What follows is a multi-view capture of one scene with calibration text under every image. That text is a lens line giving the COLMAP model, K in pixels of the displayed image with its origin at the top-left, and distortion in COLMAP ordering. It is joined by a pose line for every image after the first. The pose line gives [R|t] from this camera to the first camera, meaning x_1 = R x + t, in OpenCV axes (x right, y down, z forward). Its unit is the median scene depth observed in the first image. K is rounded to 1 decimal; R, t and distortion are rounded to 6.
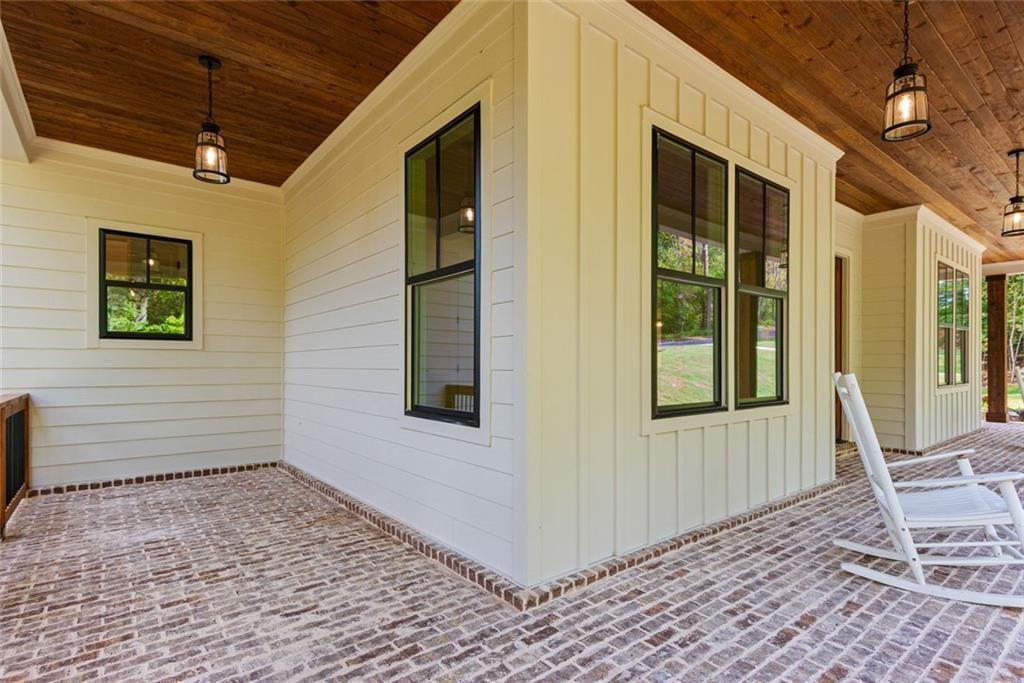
lens RADIAL K [[512.0, 0, 515.8], [0, 512.0, 364.5], [0, 0, 1]] dist [0.003815, 0.000535]
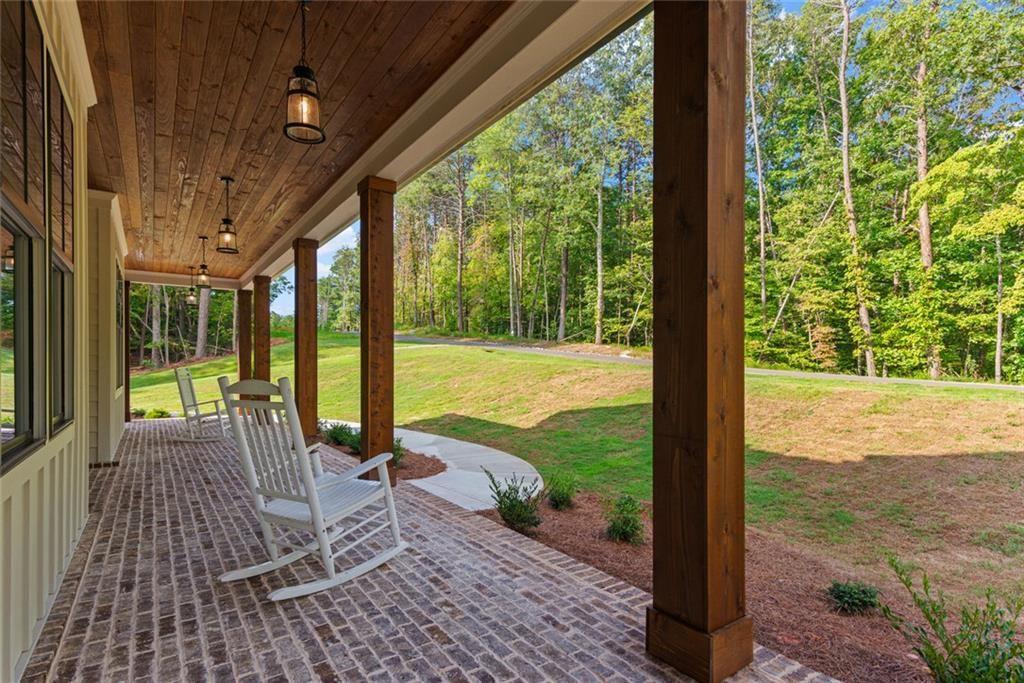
lens RADIAL K [[512.0, 0, 515.8], [0, 512.0, 364.5], [0, 0, 1]] dist [0.003815, 0.000535]
pose [[0.056745, 0.000233, 0.998389, -0.192119], [0.004441, 0.999990, -0.000486, -0.002459], [-0.998379, 0.004462, 0.056743, 0.480617]]
